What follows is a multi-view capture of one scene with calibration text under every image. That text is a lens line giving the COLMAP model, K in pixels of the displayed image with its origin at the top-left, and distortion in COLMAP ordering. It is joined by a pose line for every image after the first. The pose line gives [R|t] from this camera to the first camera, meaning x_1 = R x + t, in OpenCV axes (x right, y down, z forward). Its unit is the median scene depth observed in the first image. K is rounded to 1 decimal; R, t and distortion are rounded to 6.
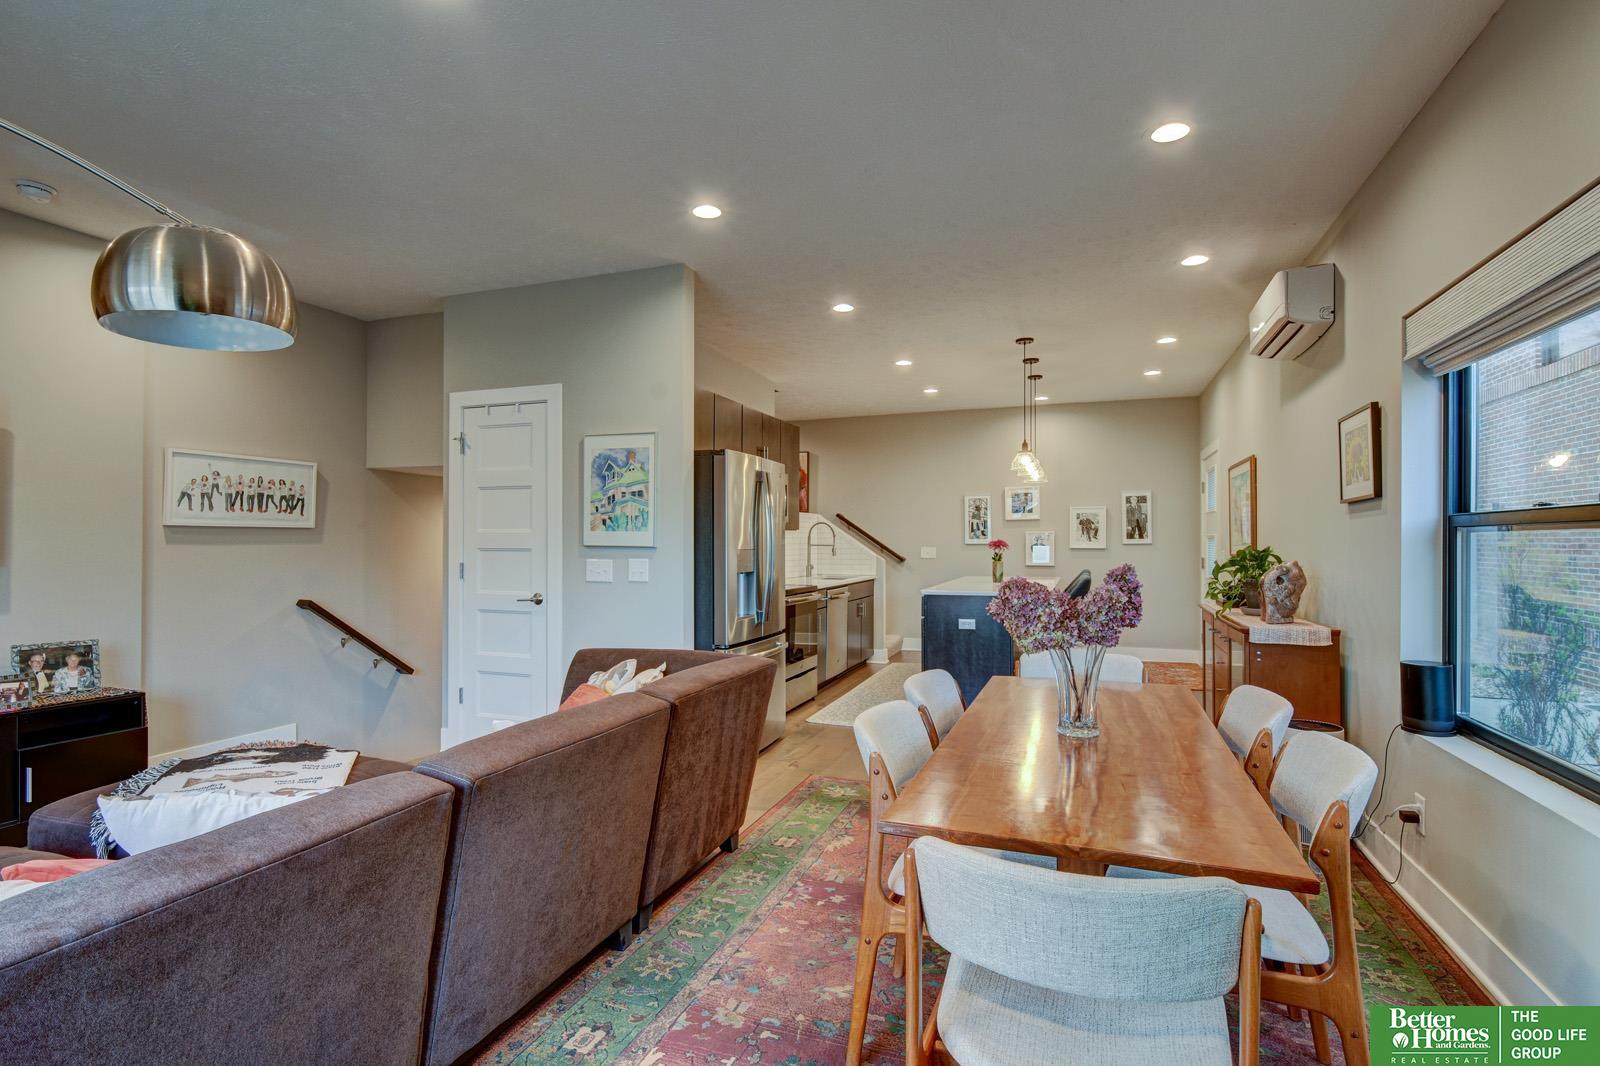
lens RADIAL K [[756.8, 0, 778.2], [0, 756.8, 537.3], [0, 0, 1]] dist [-0.001246, -0.008994]
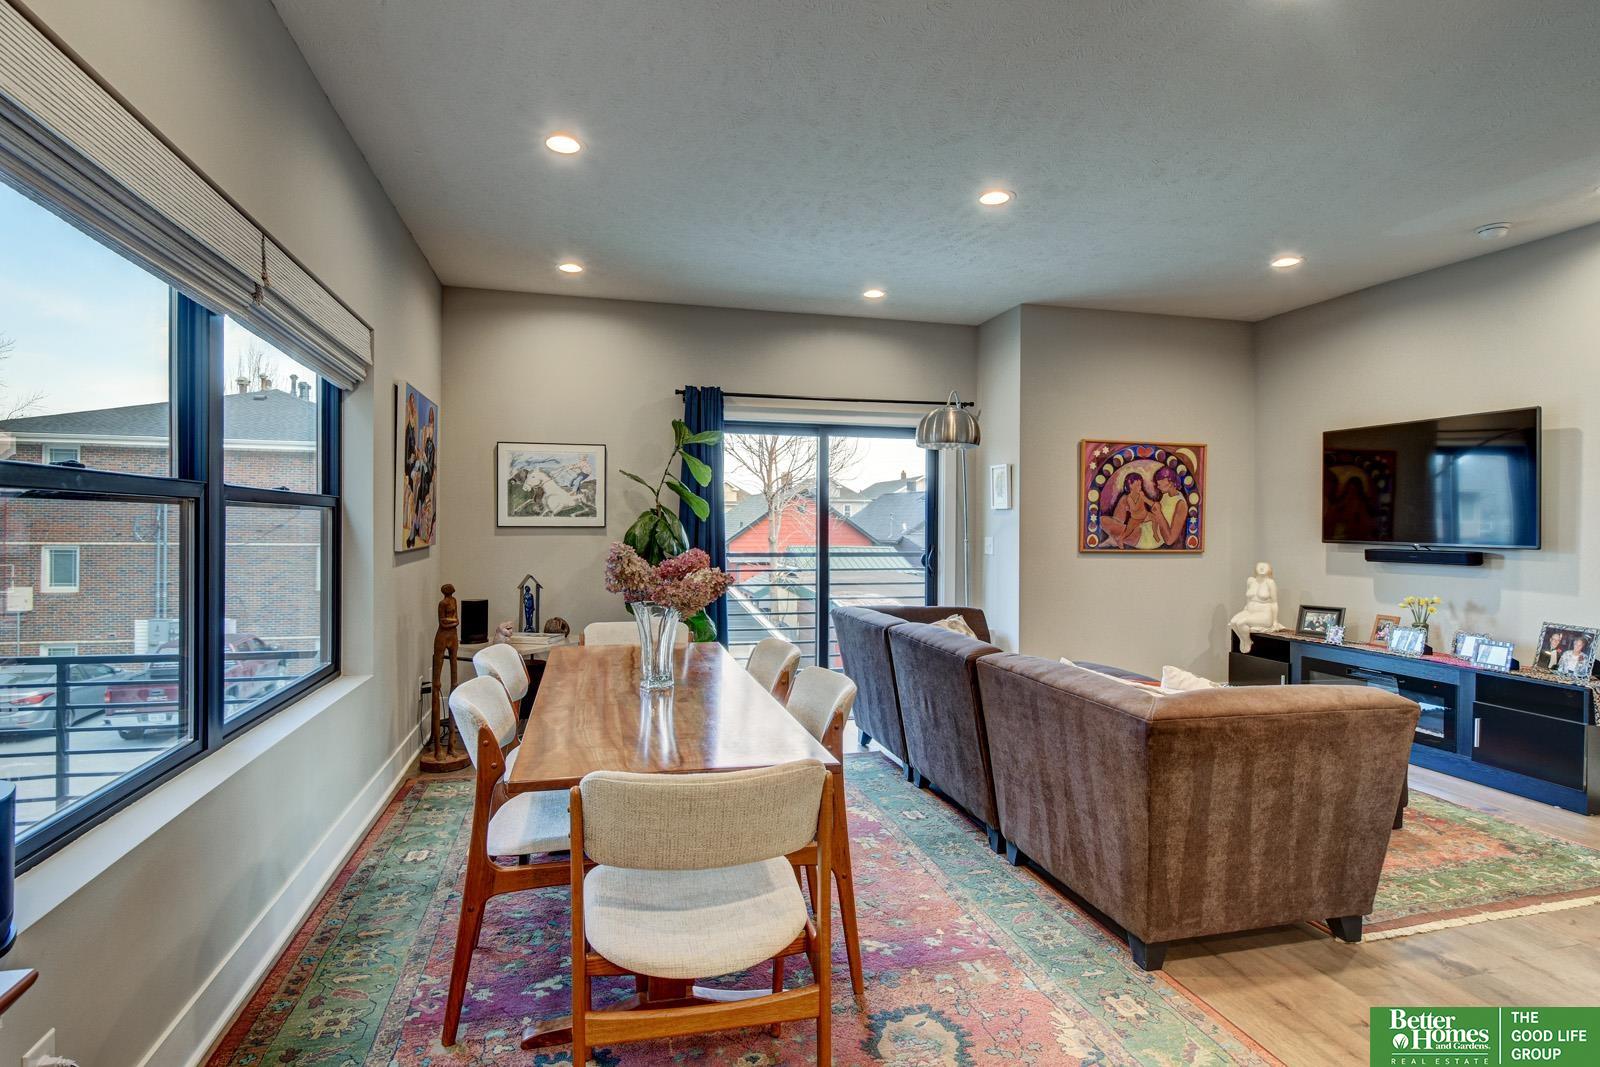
lens RADIAL K [[756.8, 0, 778.2], [0, 756.8, 537.8], [0, 0, 1]] dist [-0.001246, -0.008994]
pose [[-0.806828, 0.002301, -0.590782, 0.688180], [-0.006457, 0.999898, 0.012713, 0.015538], [0.590751, 0.014071, -0.806731, 1.509938]]
